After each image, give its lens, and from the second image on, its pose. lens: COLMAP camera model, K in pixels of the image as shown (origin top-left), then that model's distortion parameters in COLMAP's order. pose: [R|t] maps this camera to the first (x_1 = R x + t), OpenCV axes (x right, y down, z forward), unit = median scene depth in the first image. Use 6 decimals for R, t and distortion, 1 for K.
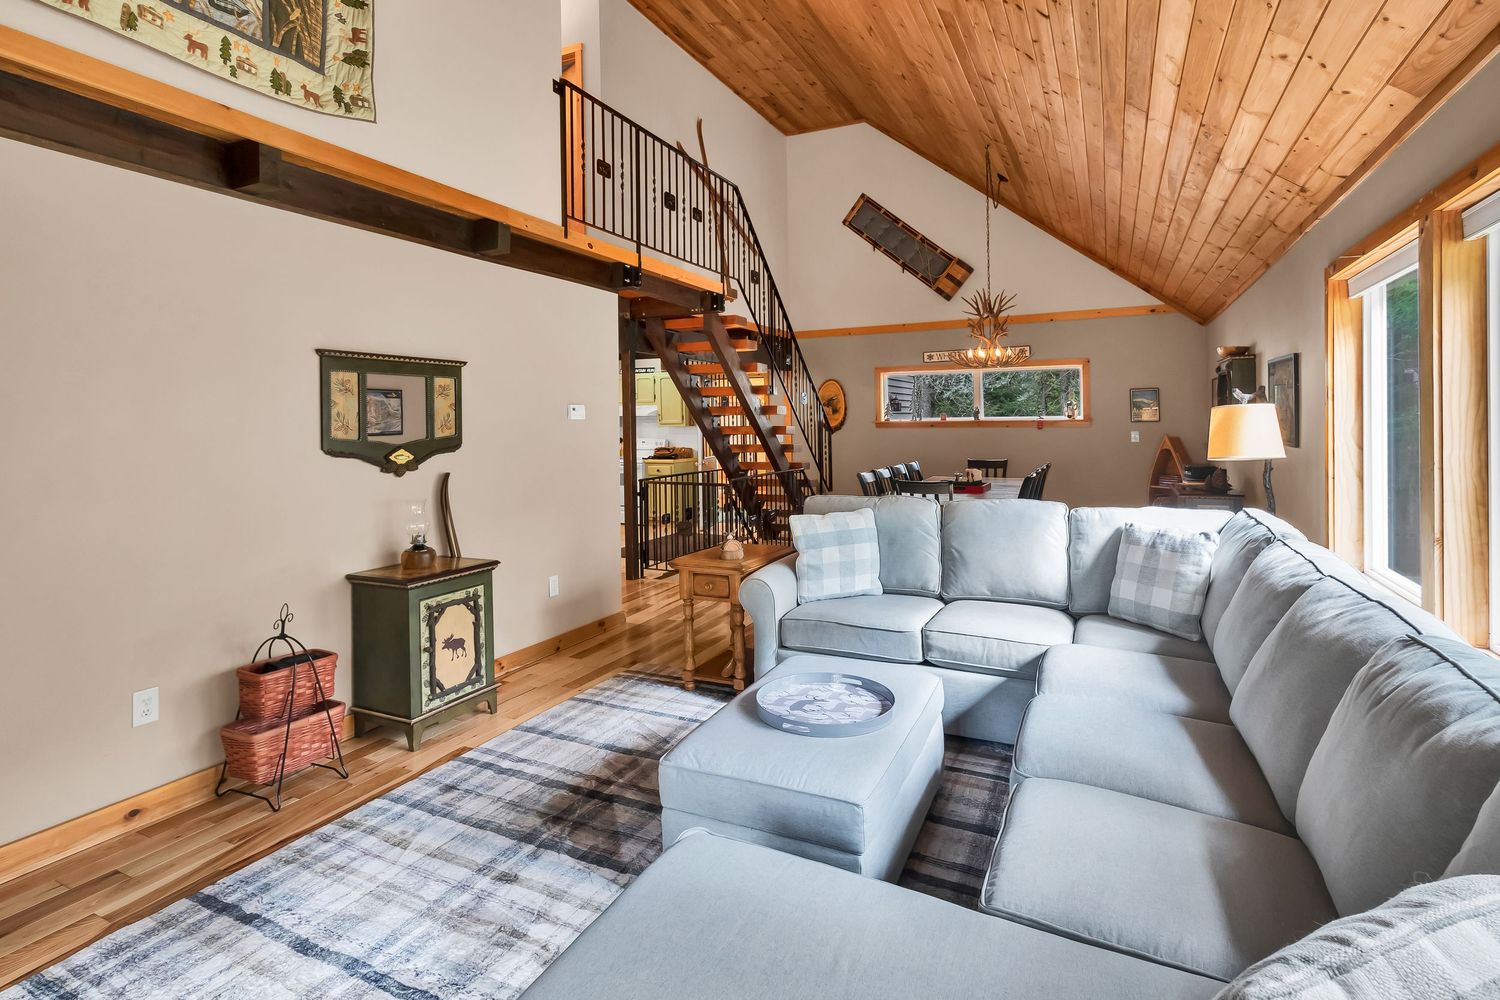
lens RADIAL K [[710.8, 0, 760.4], [0, 710.8, 403.4], [0, 0, 1]] dist [0.014287, -0.004024]
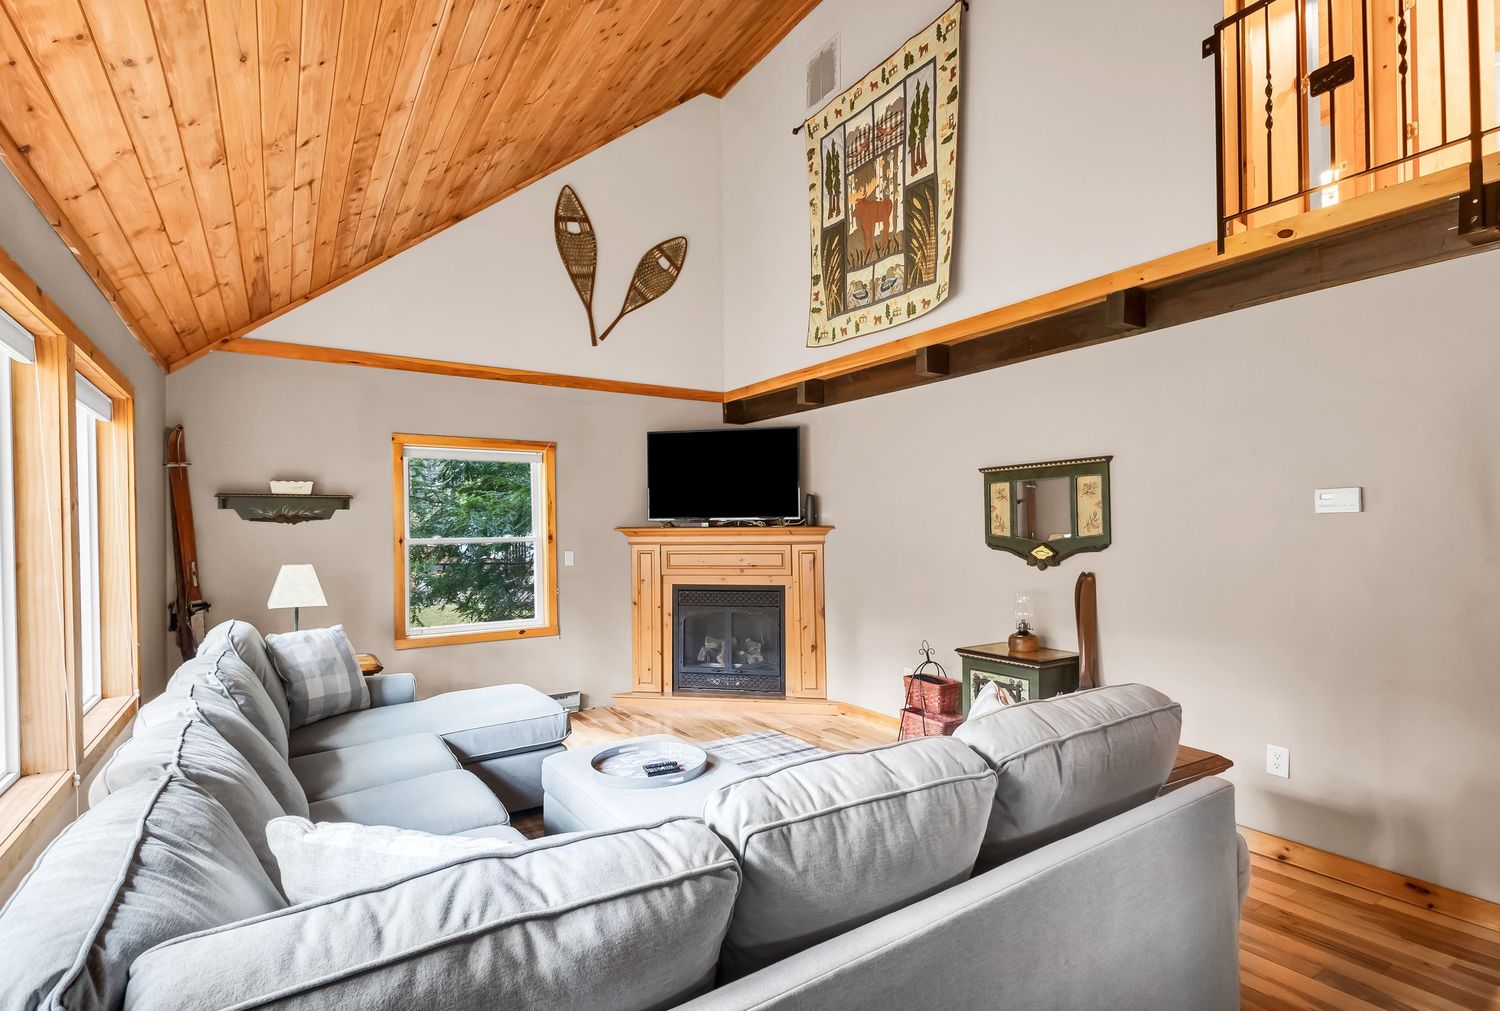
lens RADIAL K [[710.8, 0, 758.3], [0, 710.8, 511.3], [0, 0, 1]] dist [0.014287, -0.004024]
pose [[-0.498735, -0.007361, -0.866723, 0.630663], [0.038629, 0.998782, -0.030711, 0.024957], [0.865893, -0.048798, -0.497843, 1.080540]]
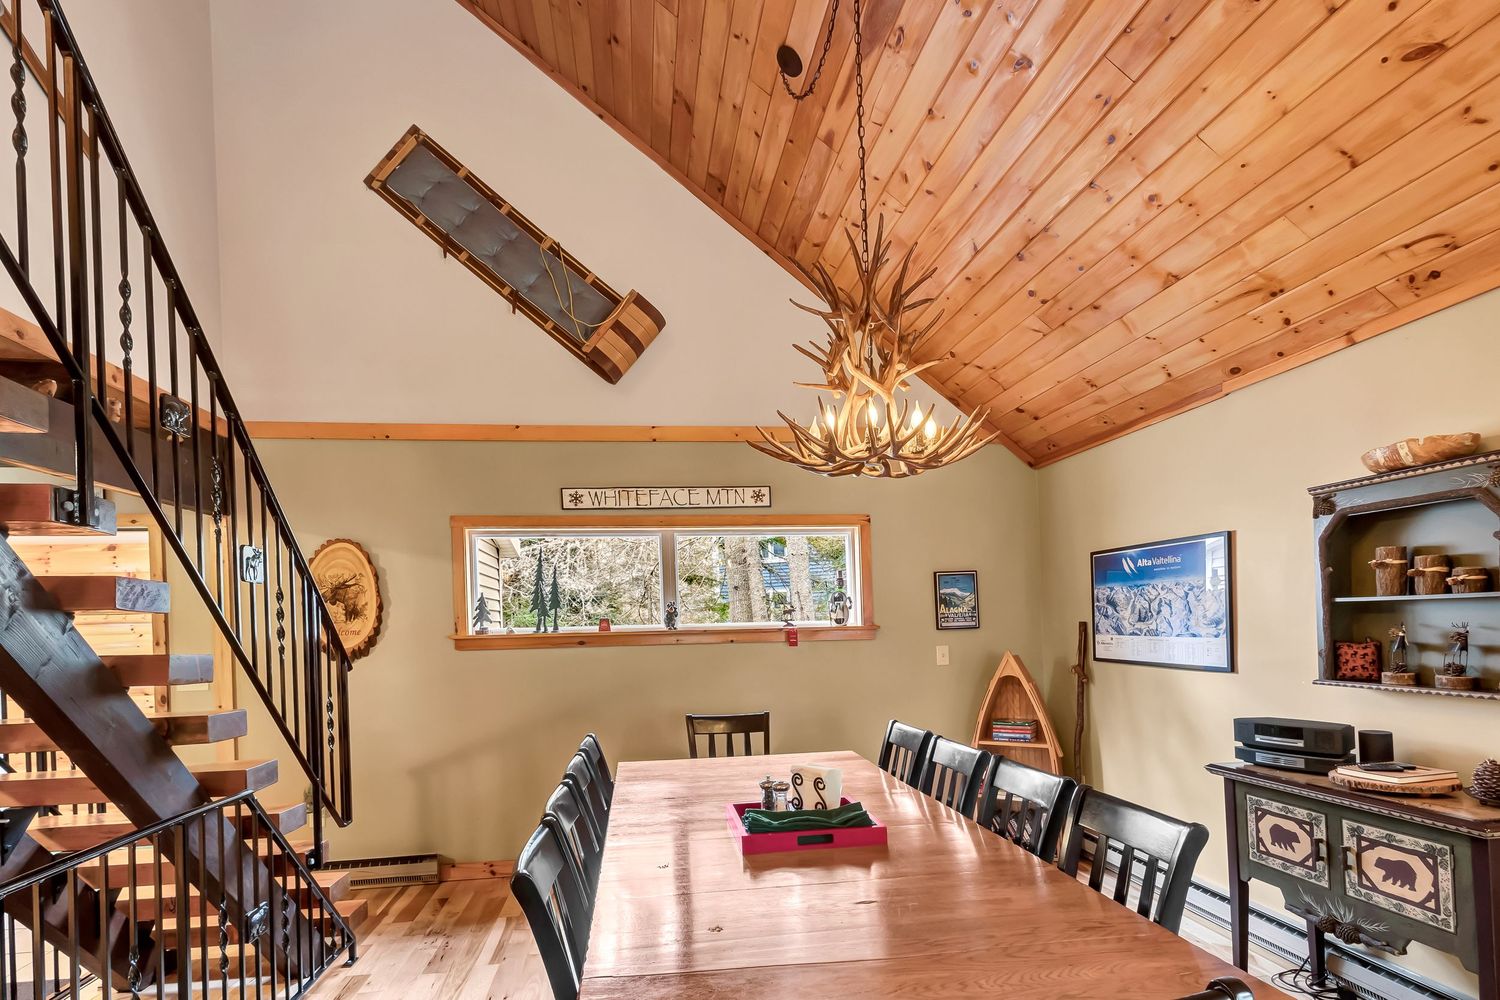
lens RADIAL K [[760.7, 0, 739.9], [0, 760.7, 634.2], [0, 0, 1]] dist [0.004031, -0.002175]
pose [[0.829951, -0.014354, 0.557651, 0.105609], [0.002089, 0.999742, 0.022624, 0.033627], [-0.557832, -0.017612, 0.829767, 1.206518]]
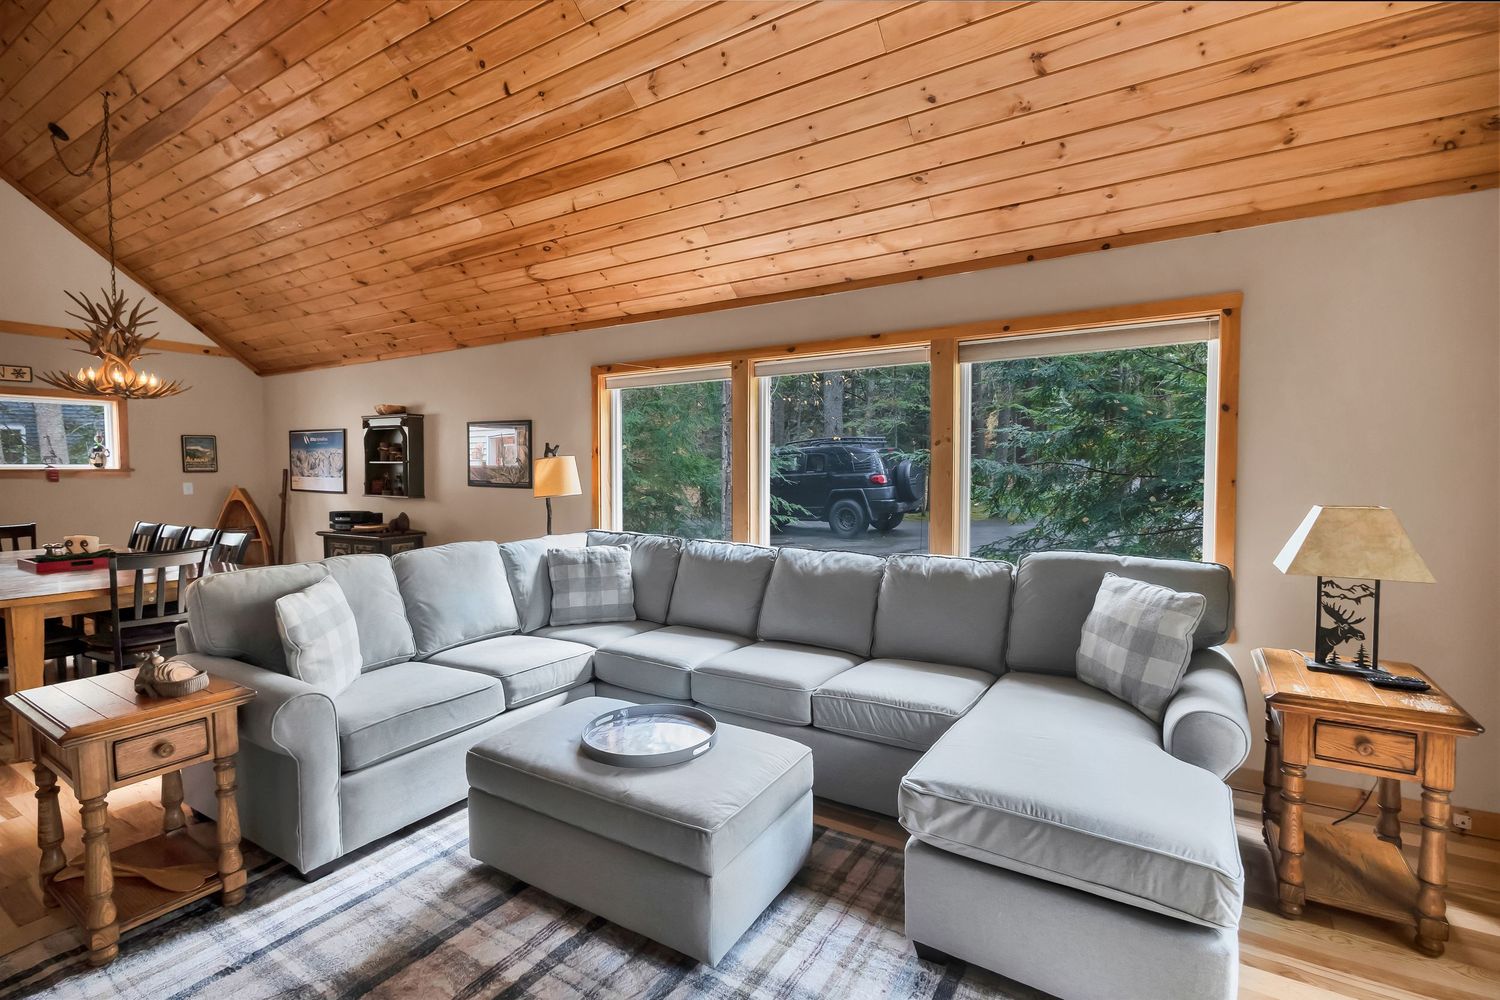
lens RADIAL K [[710.8, 0, 762.3], [0, 710.8, 494.4], [0, 0, 1]] dist [0.014287, -0.004024]
pose [[0.109687, -0.024825, 0.993656, -0.549672], [-0.022480, 0.999370, 0.027449, 0.028108], [-0.993712, -0.025349, 0.109060, 0.440502]]
